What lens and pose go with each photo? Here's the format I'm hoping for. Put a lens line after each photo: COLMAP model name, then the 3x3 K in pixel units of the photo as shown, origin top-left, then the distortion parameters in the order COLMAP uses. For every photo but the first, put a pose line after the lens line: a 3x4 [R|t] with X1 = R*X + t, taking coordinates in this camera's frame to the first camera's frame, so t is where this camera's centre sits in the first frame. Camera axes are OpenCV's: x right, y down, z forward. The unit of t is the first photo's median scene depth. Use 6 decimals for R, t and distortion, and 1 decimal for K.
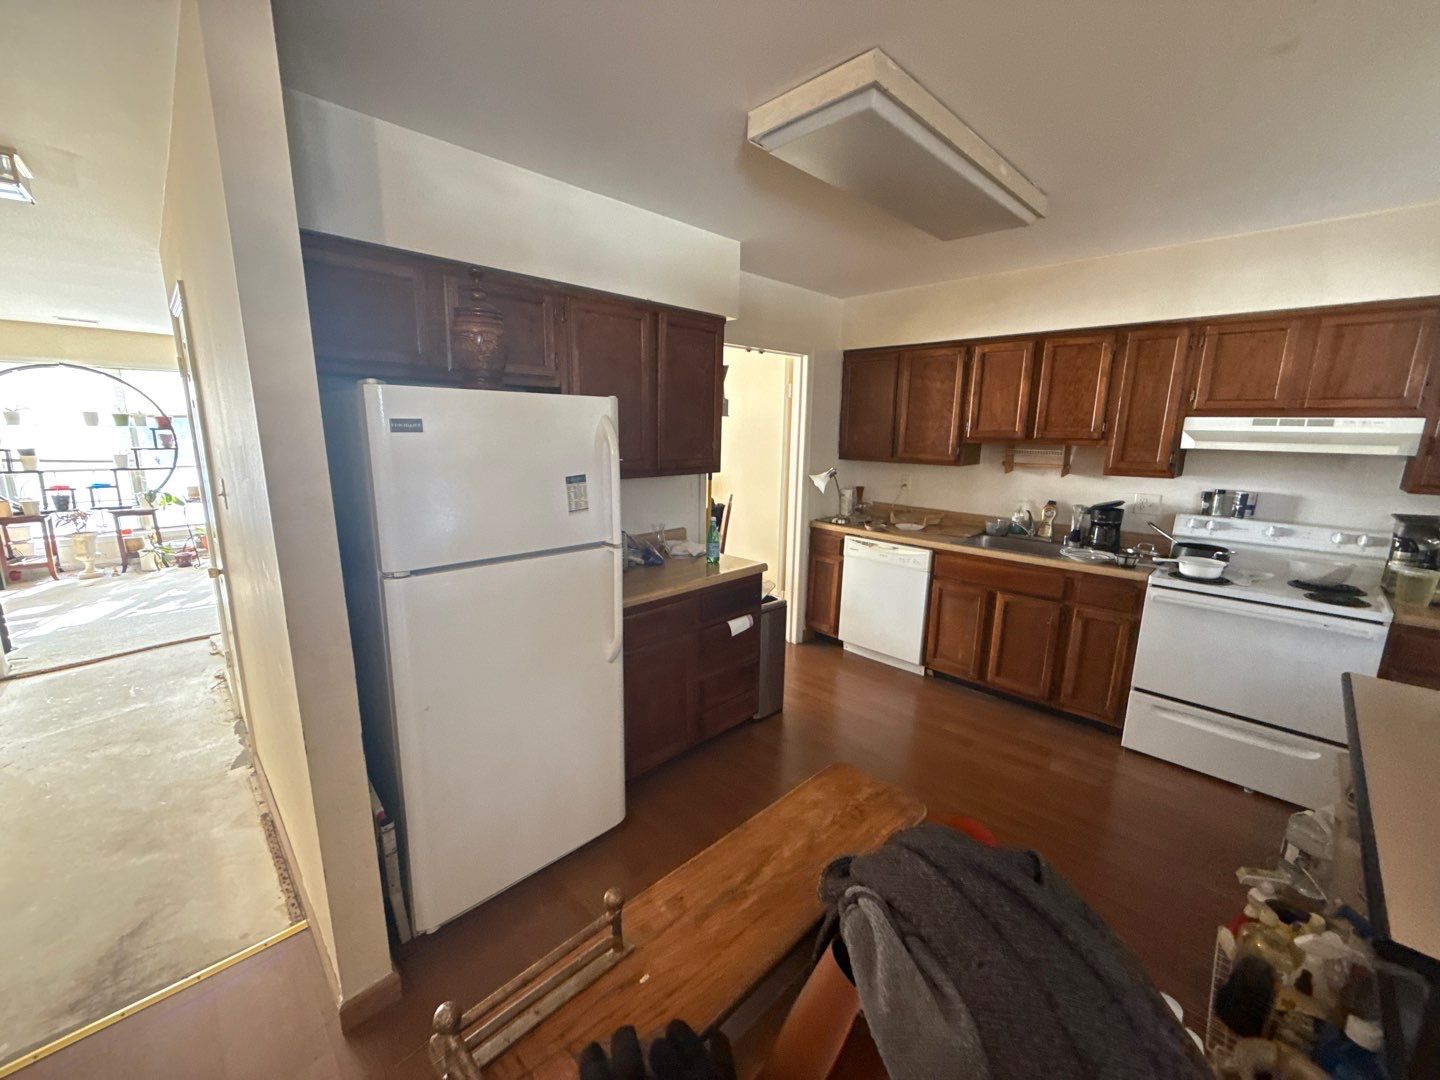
lens RADIAL K [[572.0, 0, 720.4], [0, 572.0, 538.2], [0, 0, 1]] dist [-0.001932, 0.000527]
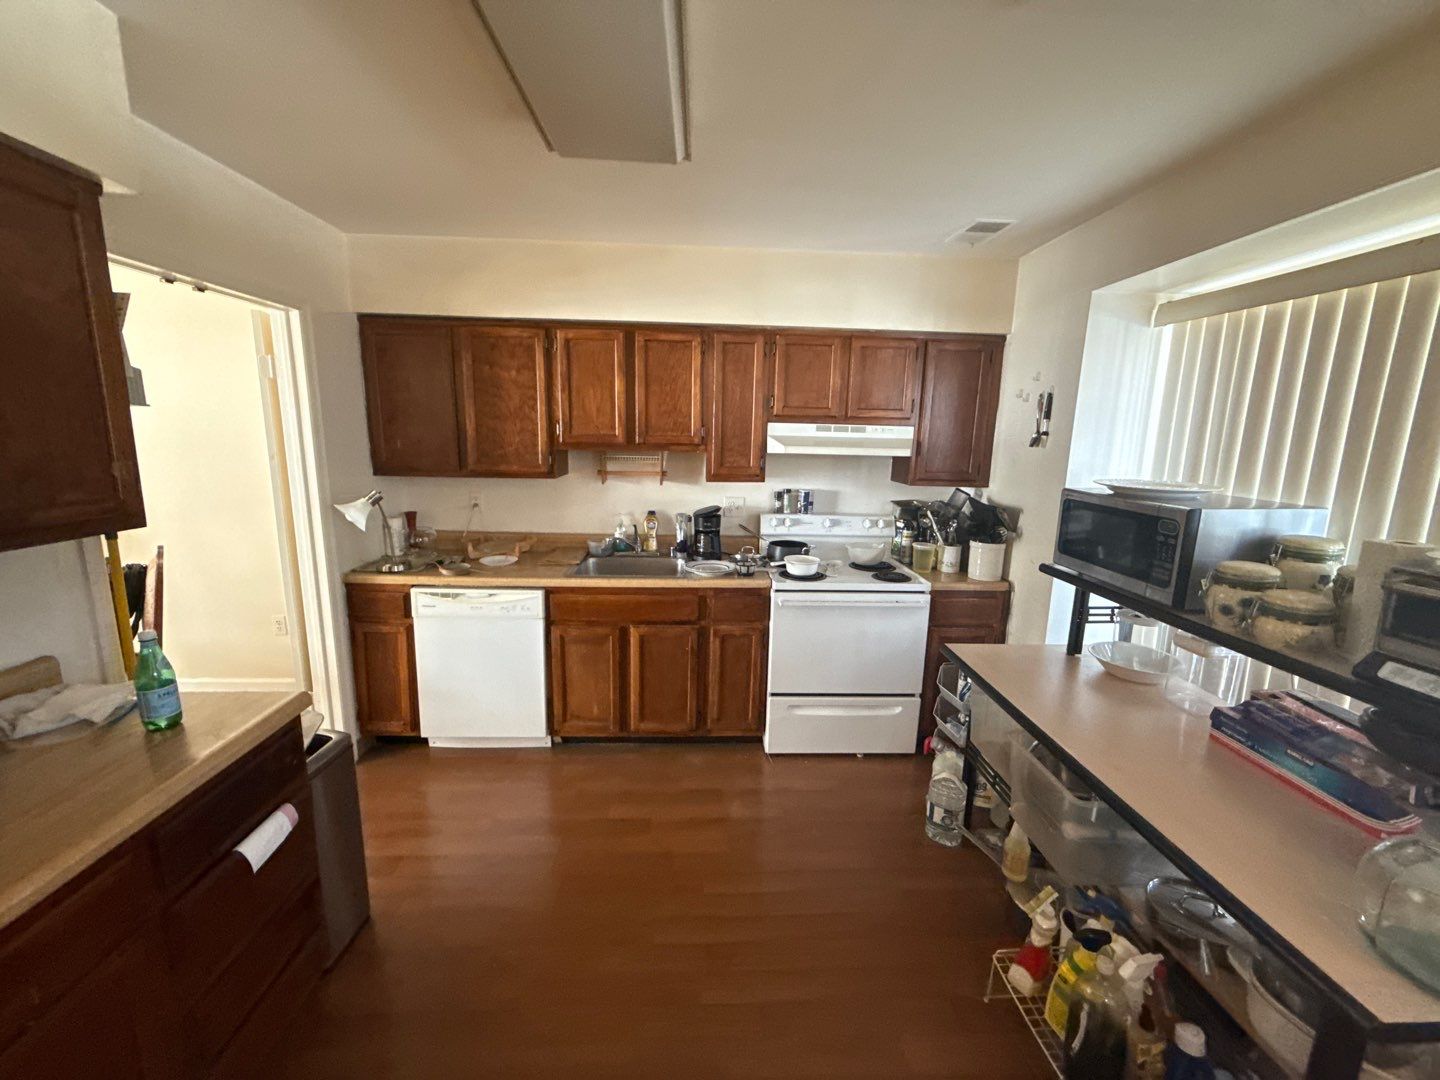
lens RADIAL K [[572.0, 0, 719.7], [0, 572.0, 539.5], [0, 0, 1]] dist [-0.001932, 0.000527]
pose [[0.676623, -0.133210, 0.724180, -0.018541], [0.129654, 0.989687, 0.060909, -0.060227], [-0.724825, 0.052680, 0.686916, 0.284453]]
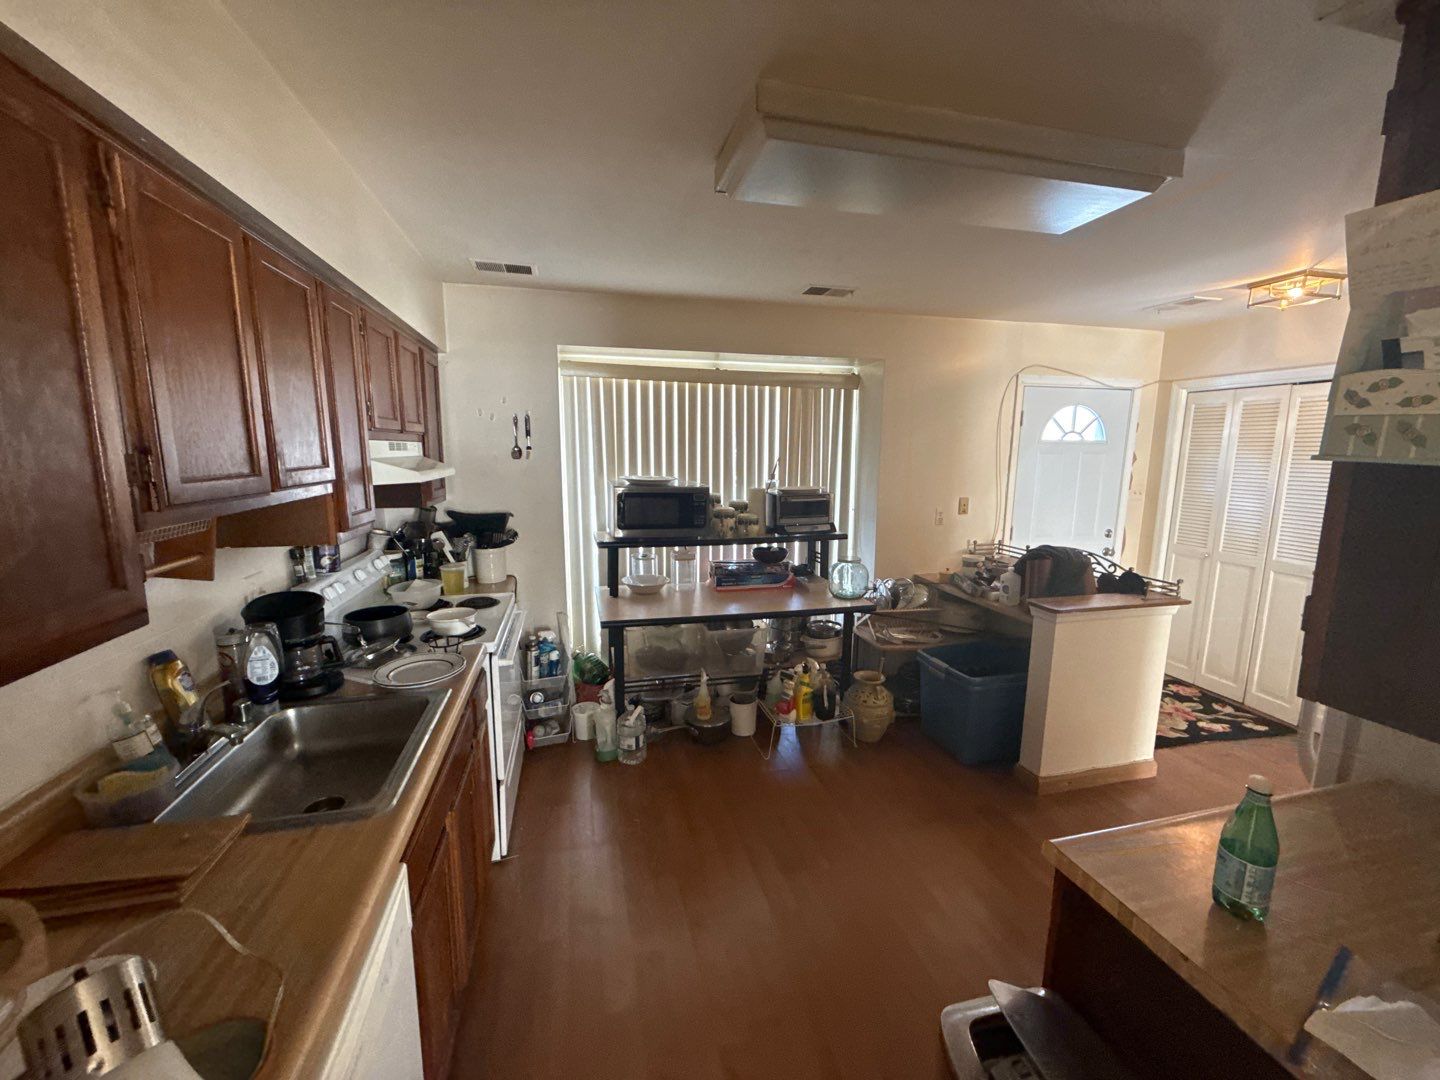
lens RADIAL K [[572.0, 0, 719.2], [0, 572.0, 540.5], [0, 0, 1]] dist [-0.001932, 0.000527]
pose [[-0.860983, -0.094674, 0.499745, 0.081258], [0.084718, 0.942107, 0.324433, -0.221285], [-0.501529, 0.321669, -0.803118, 1.074363]]
